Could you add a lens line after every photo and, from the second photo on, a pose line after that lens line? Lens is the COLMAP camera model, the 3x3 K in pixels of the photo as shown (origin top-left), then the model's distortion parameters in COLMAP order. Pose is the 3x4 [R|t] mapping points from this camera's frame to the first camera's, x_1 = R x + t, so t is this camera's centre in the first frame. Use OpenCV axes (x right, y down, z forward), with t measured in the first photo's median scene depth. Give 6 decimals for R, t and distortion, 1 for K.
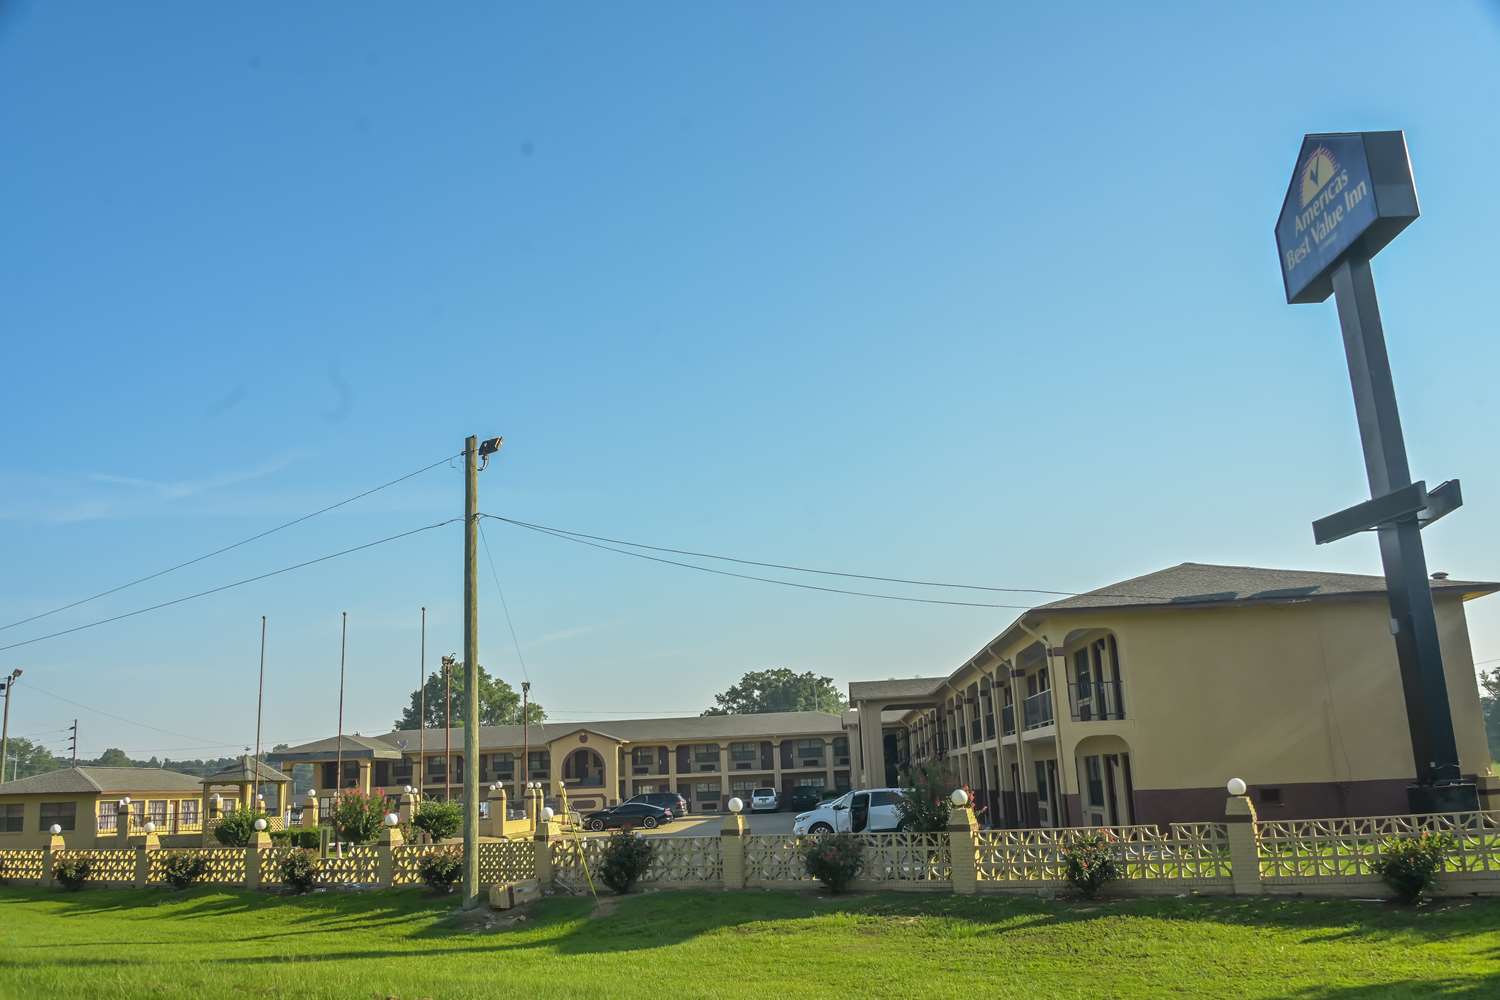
lens RADIAL K [[1178.0, 0, 750.0], [0, 1178.0, 500.0], [0, 0, 1]] dist [-0.037009, -0.001451]
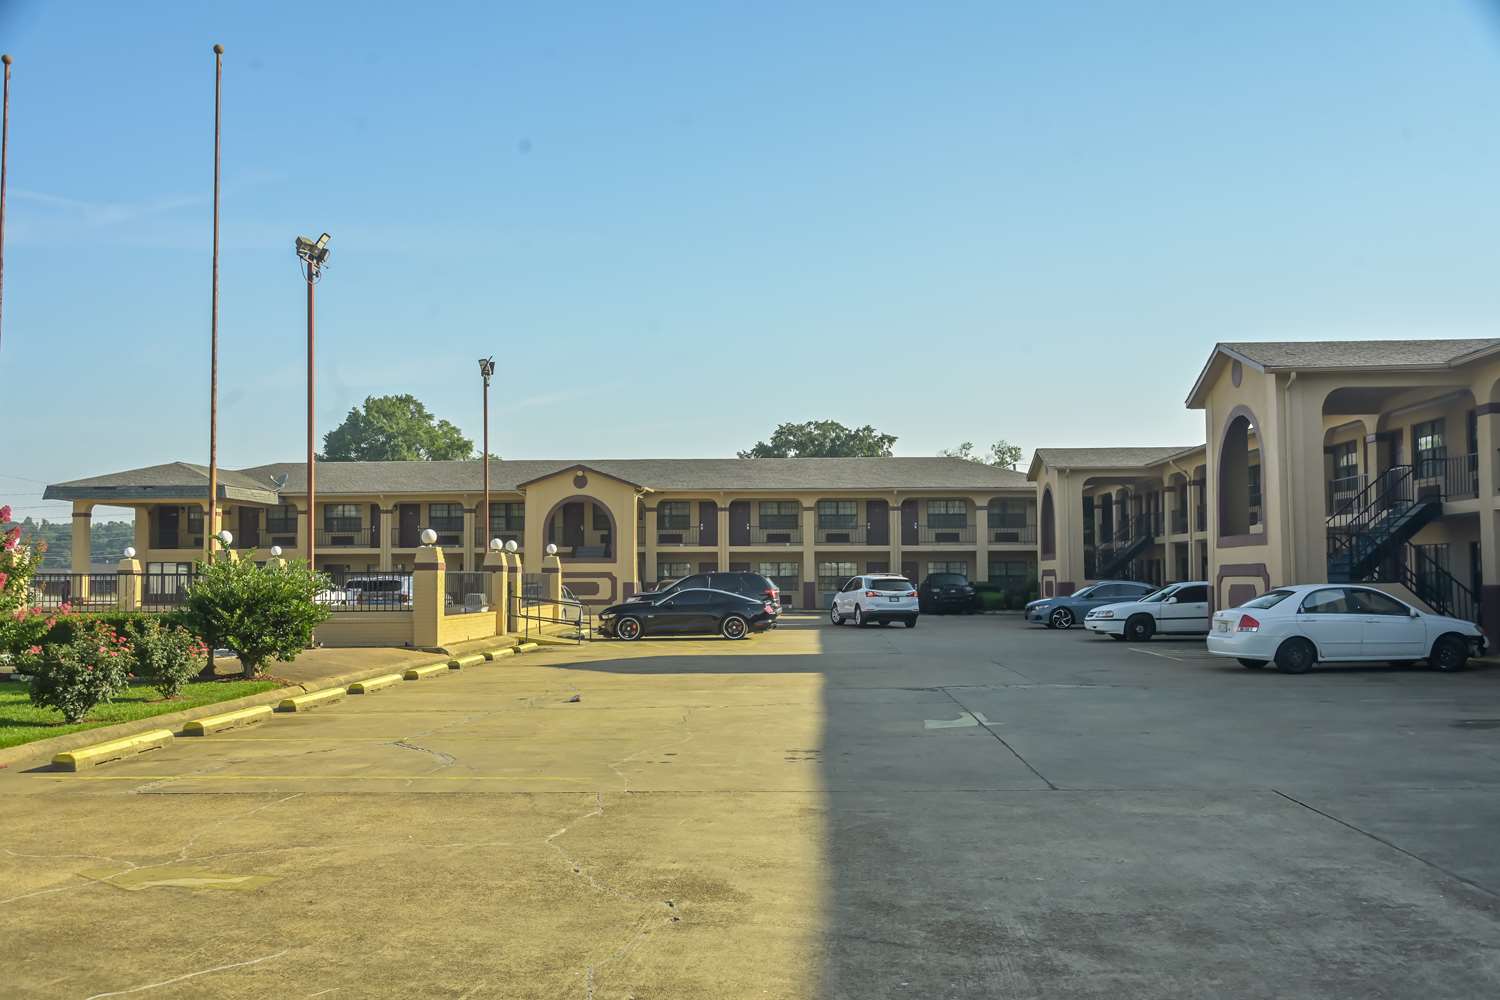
lens RADIAL K [[1424.4, 0, 750.0], [0, 1424.4, 500.0], [0, 0, 1]] dist [-0.007277, 0.001113]
pose [[0.999181, 0.040331, 0.003297, -0.055417], [-0.040251, 0.982221, 0.183362, 0.073430], [0.004157, -0.183345, 0.983040, 0.276414]]
